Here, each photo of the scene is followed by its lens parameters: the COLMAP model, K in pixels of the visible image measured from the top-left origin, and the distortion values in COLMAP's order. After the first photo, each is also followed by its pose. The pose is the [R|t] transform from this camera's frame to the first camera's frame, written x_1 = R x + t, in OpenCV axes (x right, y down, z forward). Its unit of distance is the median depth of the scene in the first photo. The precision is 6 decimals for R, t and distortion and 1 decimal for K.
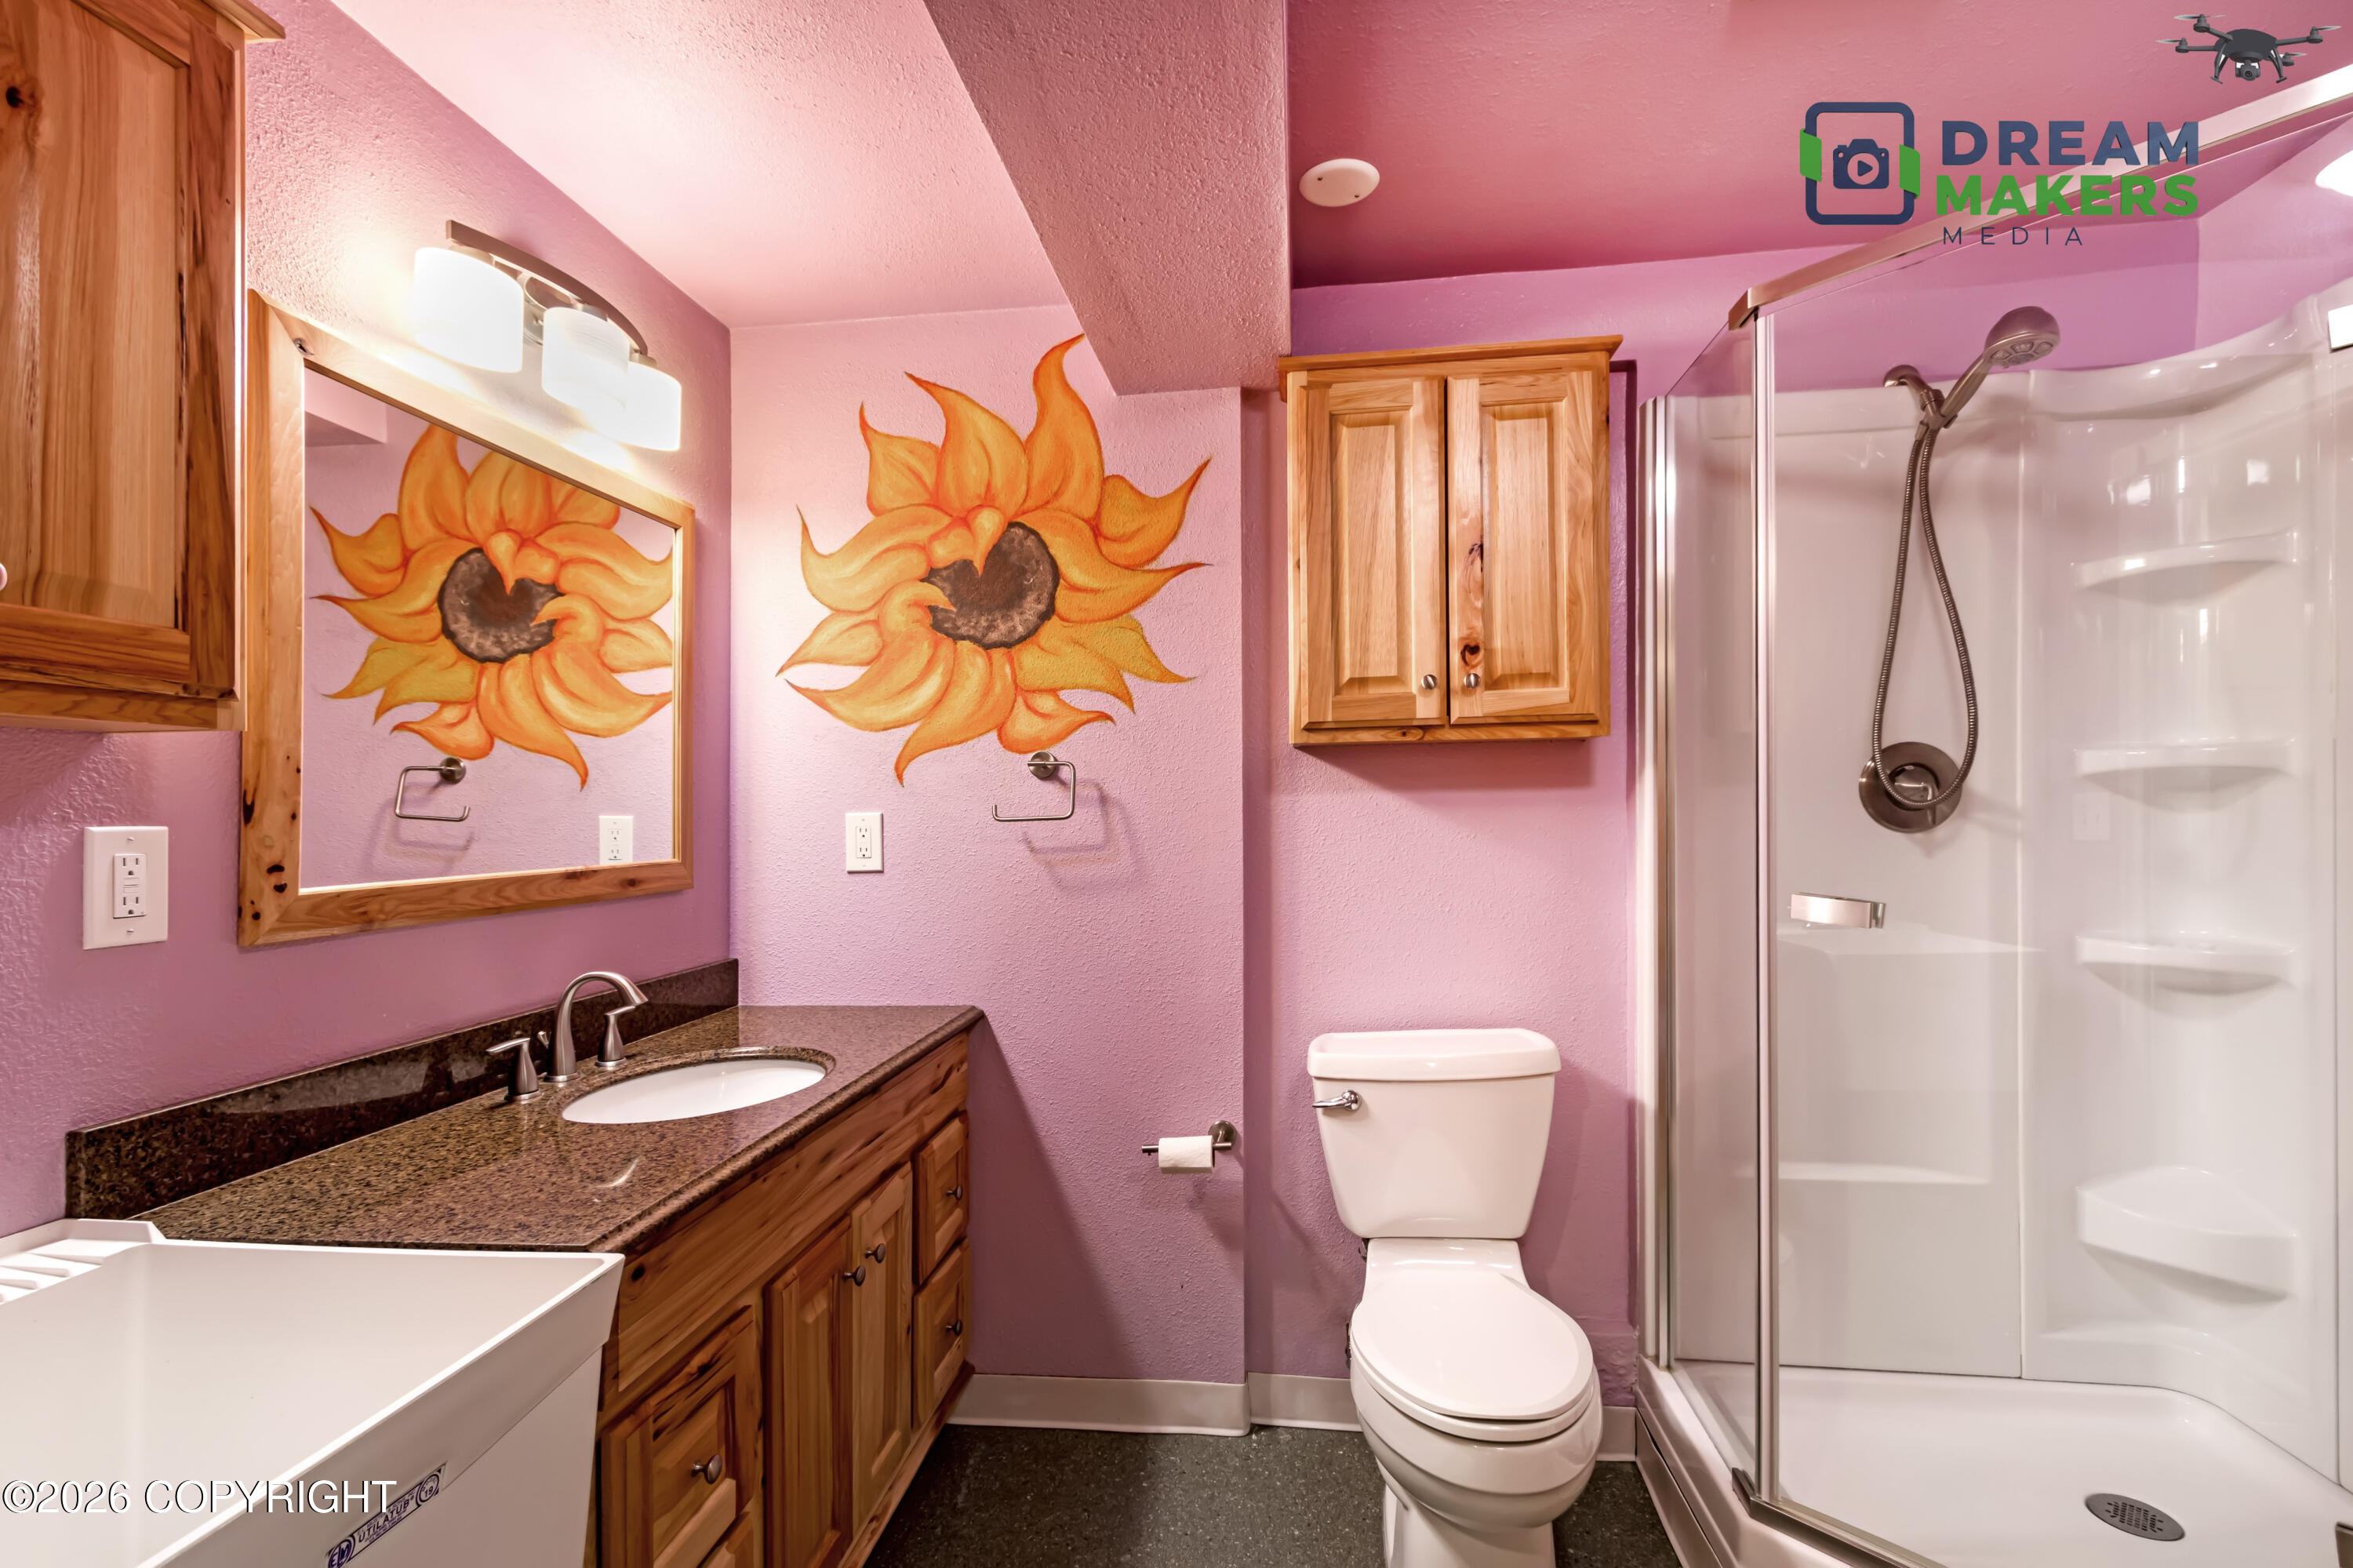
lens RADIAL K [[1095.0, 0, 1172.4], [0, 1095.0, 776.9], [0, 0, 1]] dist [0.004203, 0.001141]
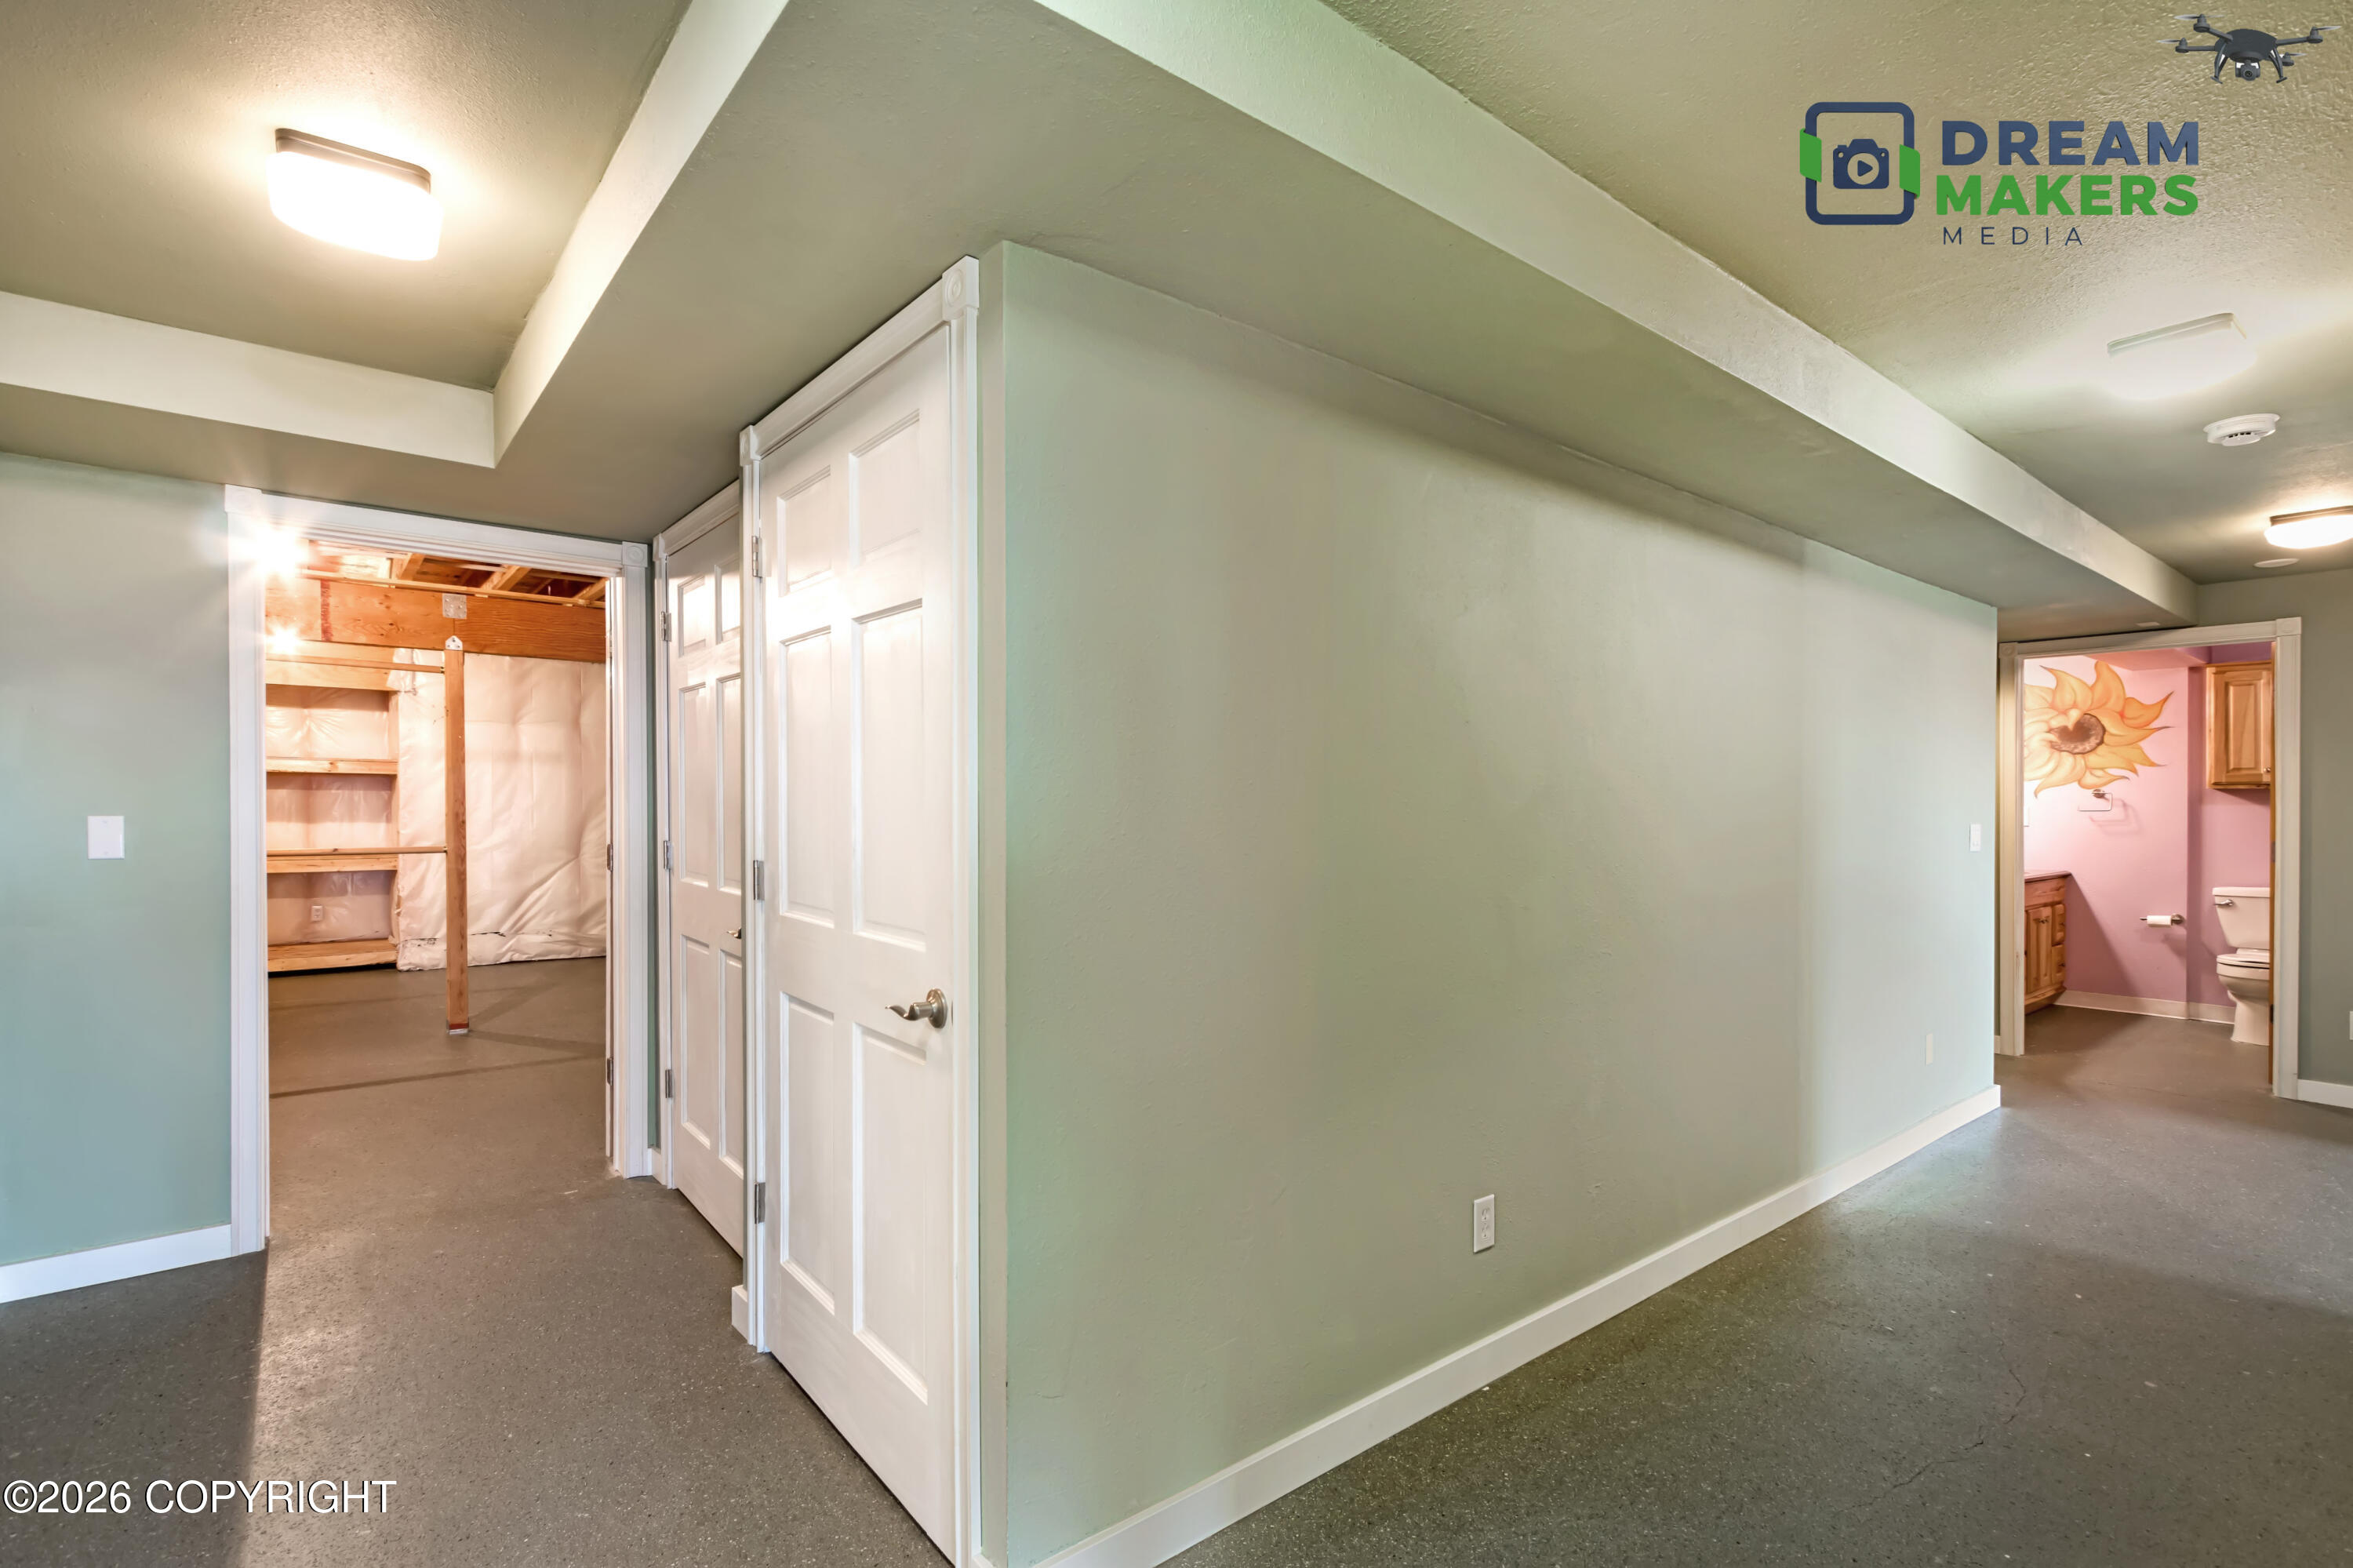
lens RADIAL K [[1095.0, 0, 1172.4], [0, 1095.0, 776.9], [0, 0, 1]] dist [0.004203, 0.001141]
pose [[0.728814, 0.007924, -0.684666, 0.097673], [0.000090, 0.999932, 0.011668, -0.092274], [0.684712, -0.008566, 0.728764, -2.986427]]
